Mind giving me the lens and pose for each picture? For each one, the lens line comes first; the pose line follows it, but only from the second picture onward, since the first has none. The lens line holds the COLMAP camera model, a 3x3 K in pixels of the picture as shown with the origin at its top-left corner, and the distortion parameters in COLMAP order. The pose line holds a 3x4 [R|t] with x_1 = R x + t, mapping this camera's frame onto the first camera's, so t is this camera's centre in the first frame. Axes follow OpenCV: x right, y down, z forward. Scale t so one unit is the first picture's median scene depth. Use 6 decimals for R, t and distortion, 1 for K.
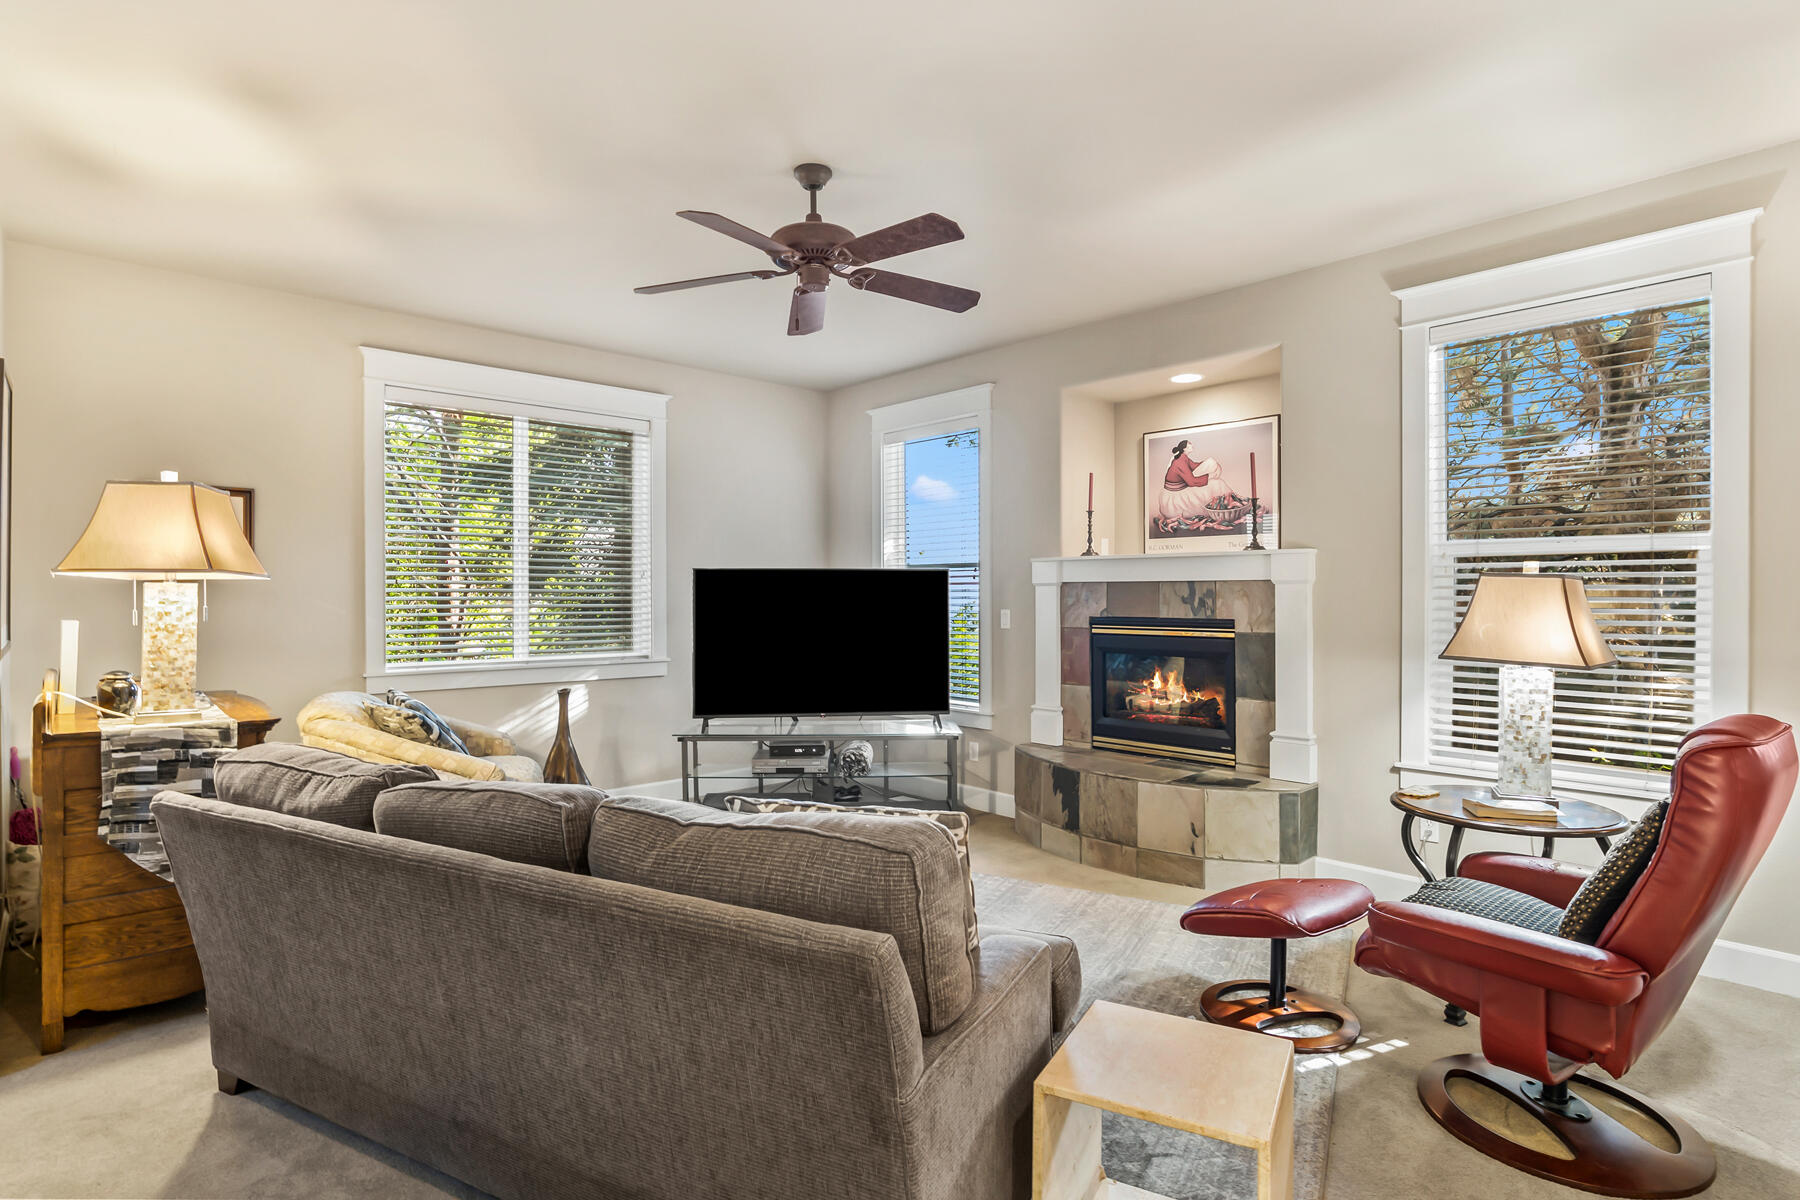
lens RADIAL K [[912.0, 0, 906.2], [0, 912.0, 599.1], [0, 0, 1]] dist [-0.022926, 0.010741]
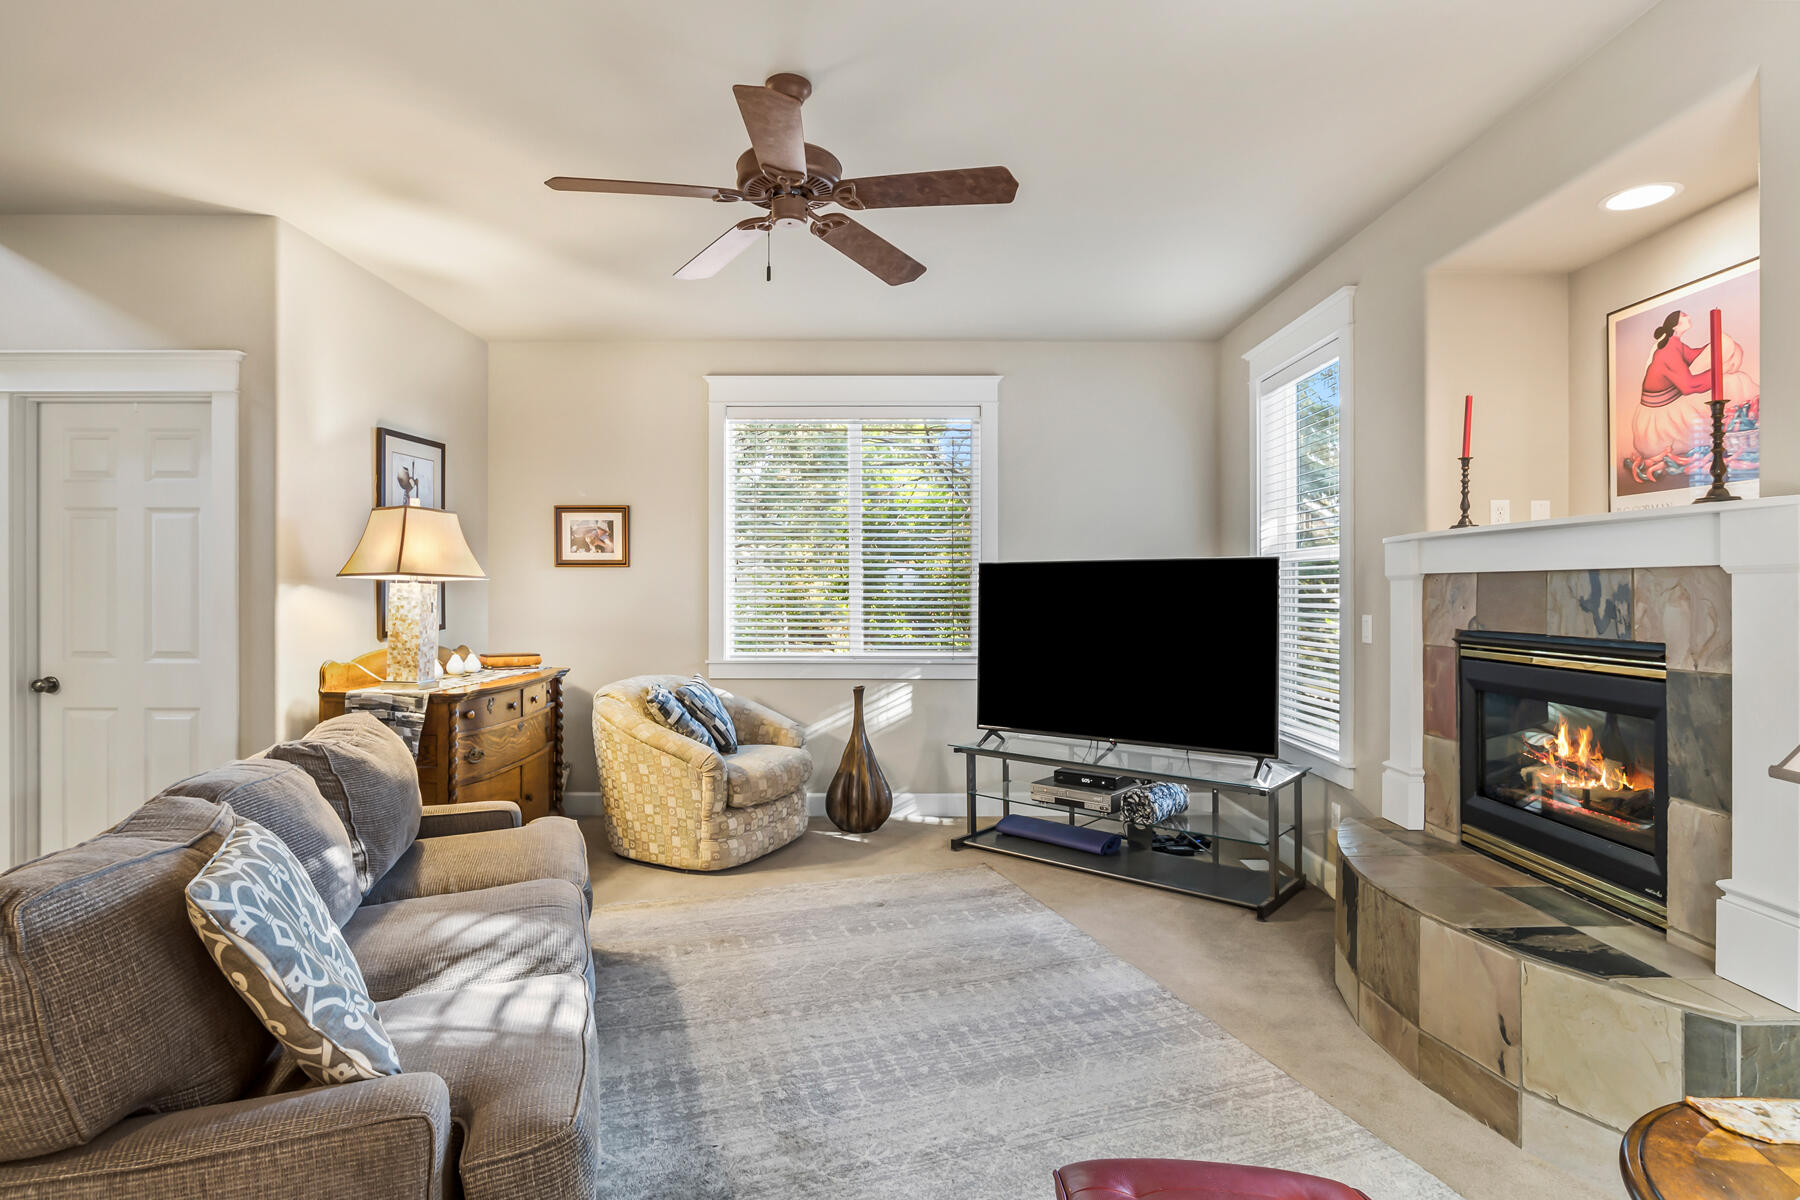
lens RADIAL K [[912.0, 0, 904.9], [0, 912.0, 593.2], [0, 0, 1]] dist [-0.022926, 0.010741]
pose [[0.735240, 0.003091, -0.677800, 0.351606], [-0.003957, 0.999992, 0.000269, -0.003935], [0.677795, 0.002484, 0.735246, 0.304490]]
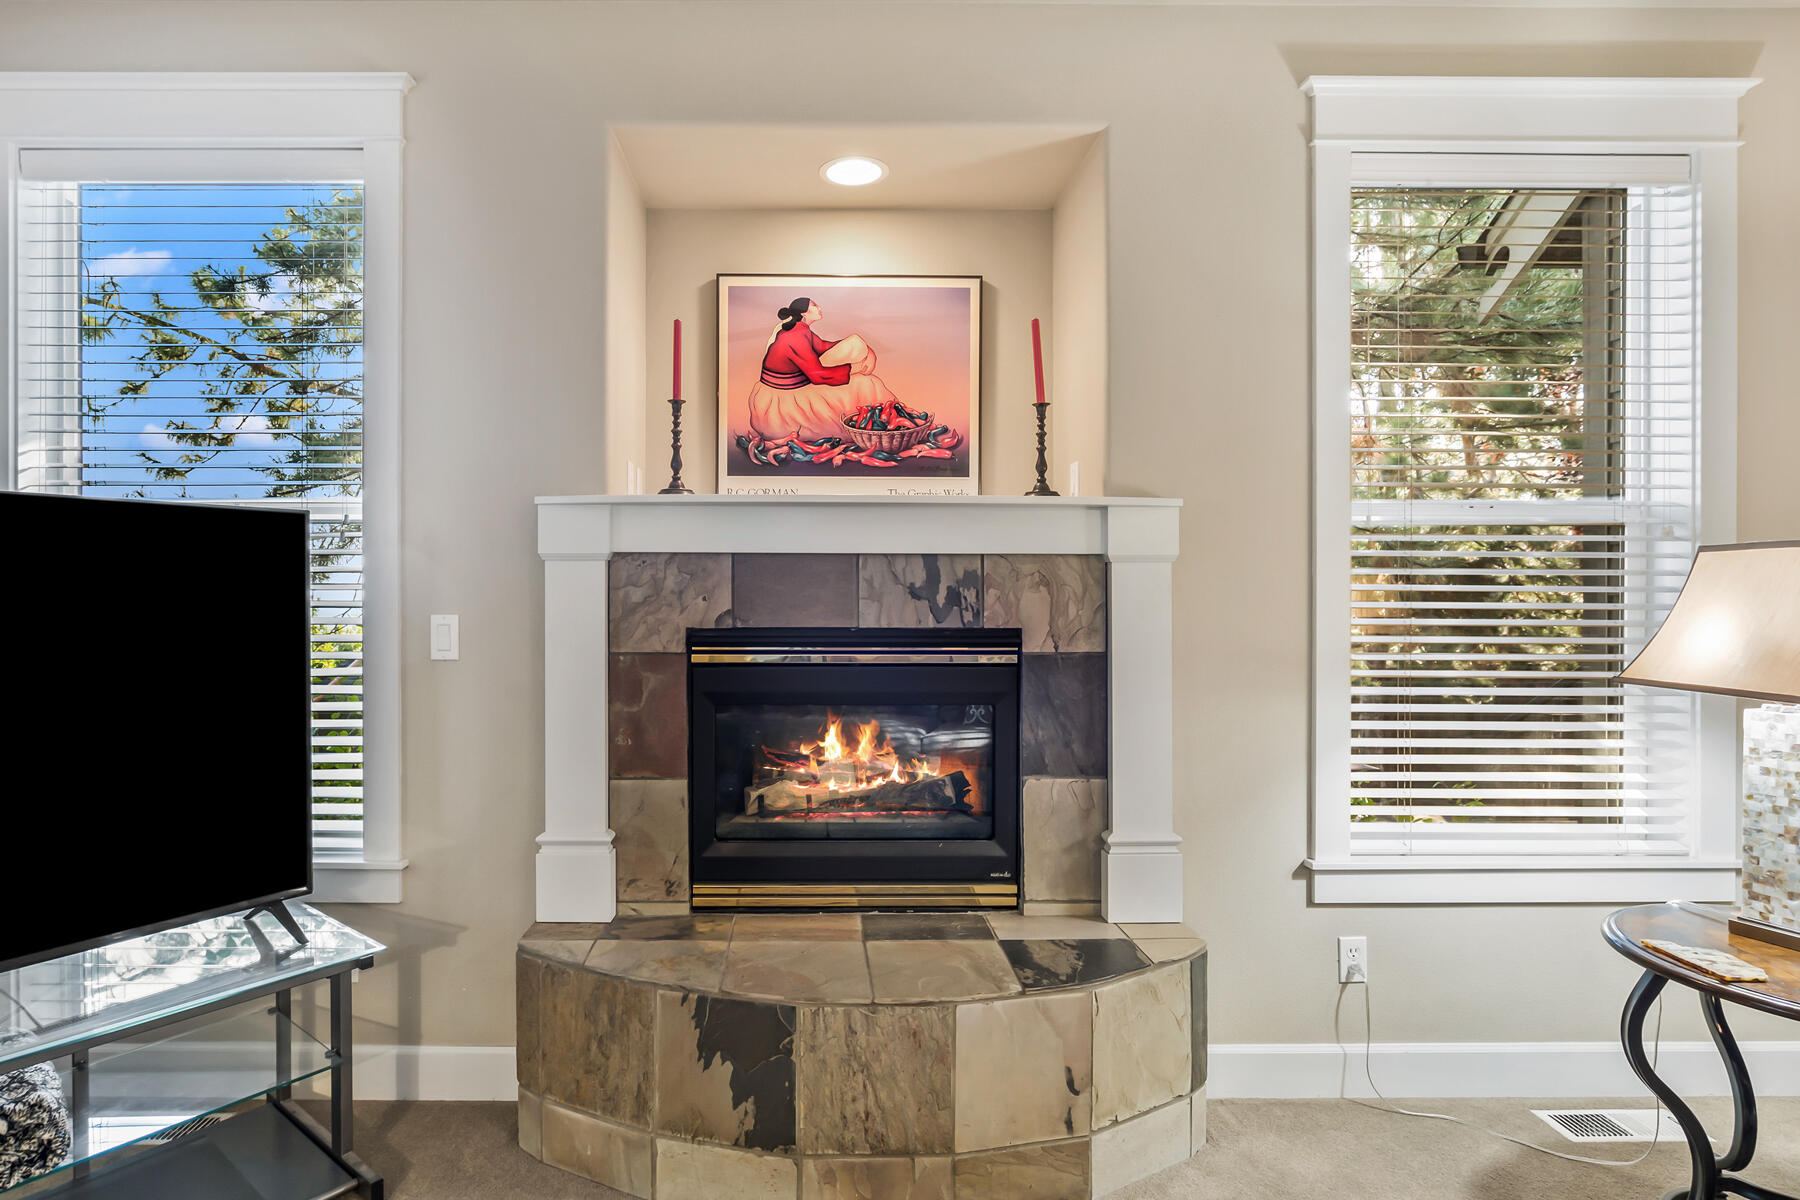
lens RADIAL K [[950.4, 0, 811.9], [0, 950.4, 589.8], [0, 0, 1]] dist [-0.022811, 0.007641]
pose [[0.681724, -0.000505, 0.731609, -0.110338], [0.000674, 1.000000, 0.000062, -0.000190], [-0.731609, 0.000451, 0.681724, 0.643522]]
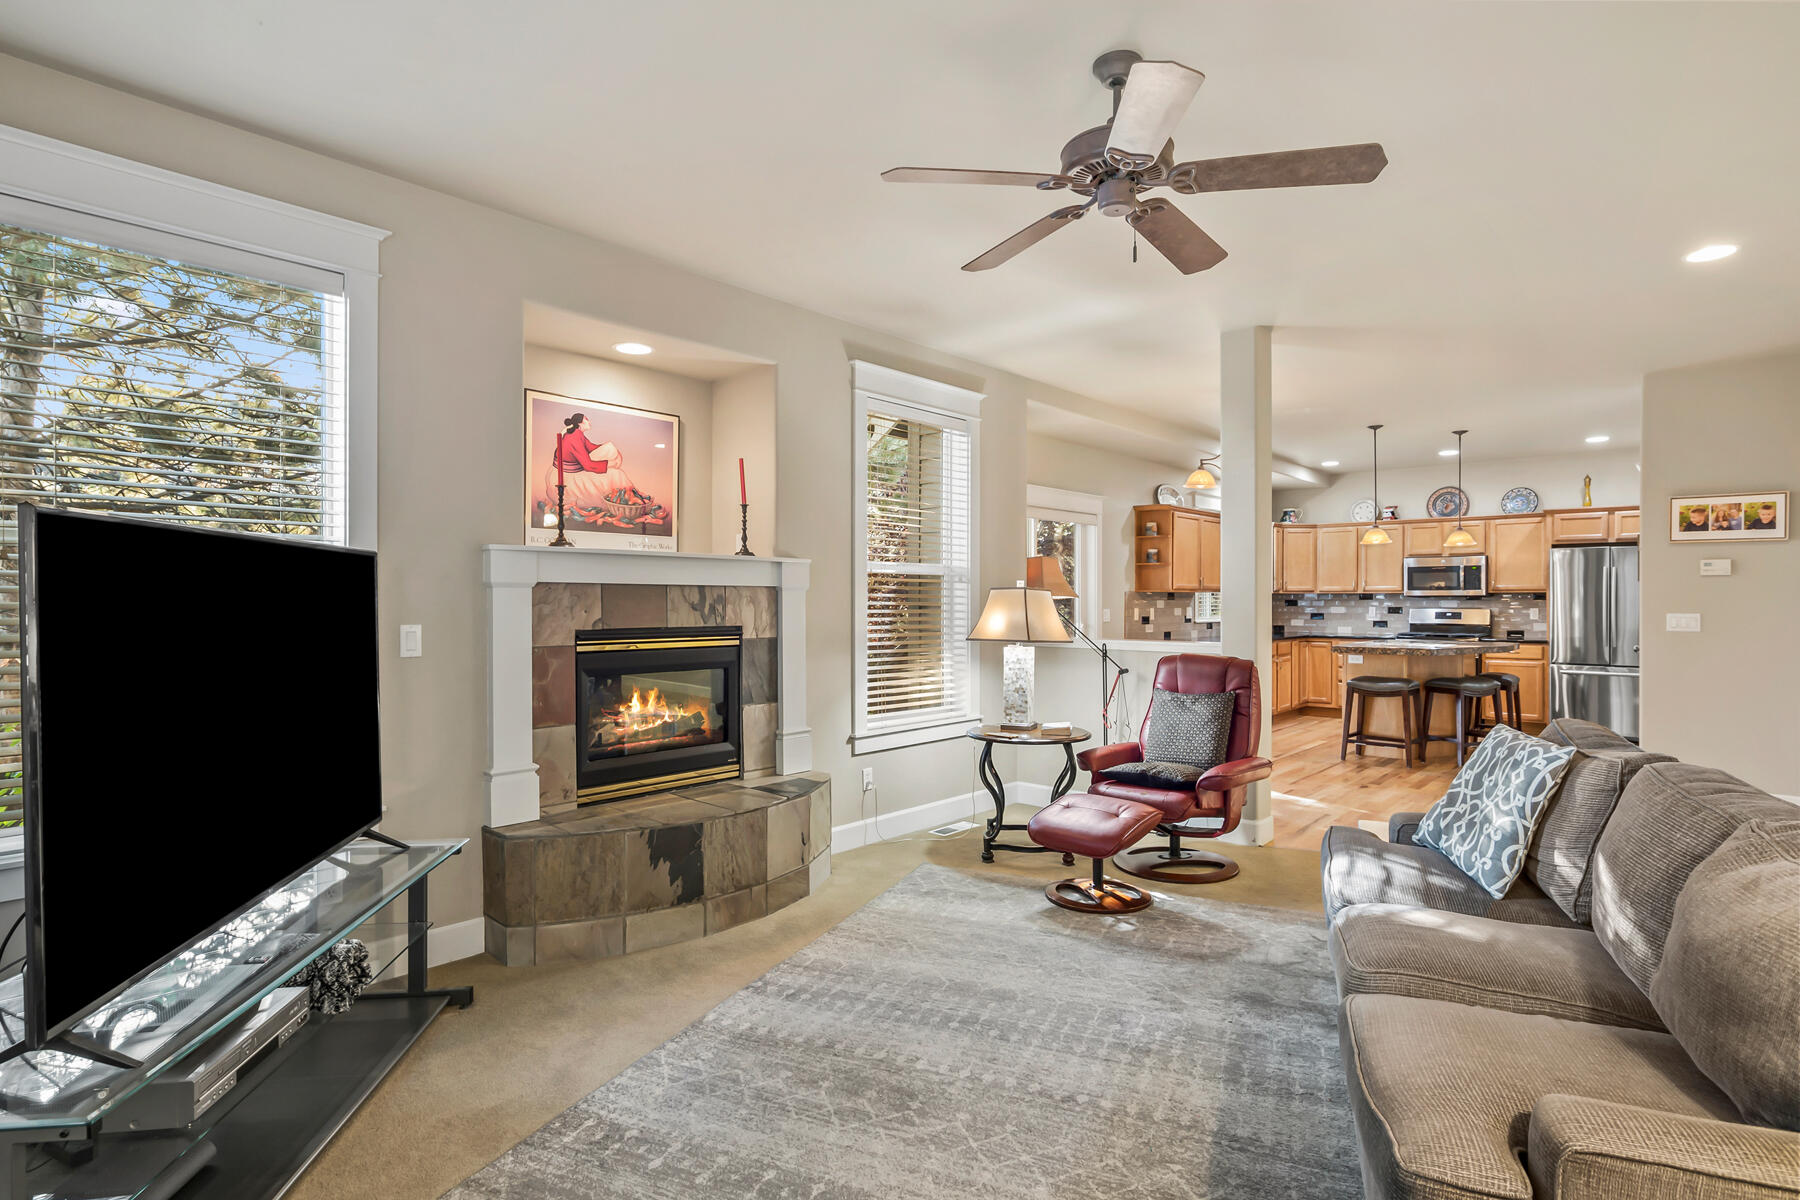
lens RADIAL K [[912.0, 0, 898.7], [0, 912.0, 601.0], [0, 0, 1]] dist [-0.022926, 0.010741]
pose [[-0.081205, -0.000589, 0.996697, -0.569164], [0.001569, 0.999999, 0.000718, -0.004582], [-0.996696, 0.001623, -0.081204, 0.821003]]
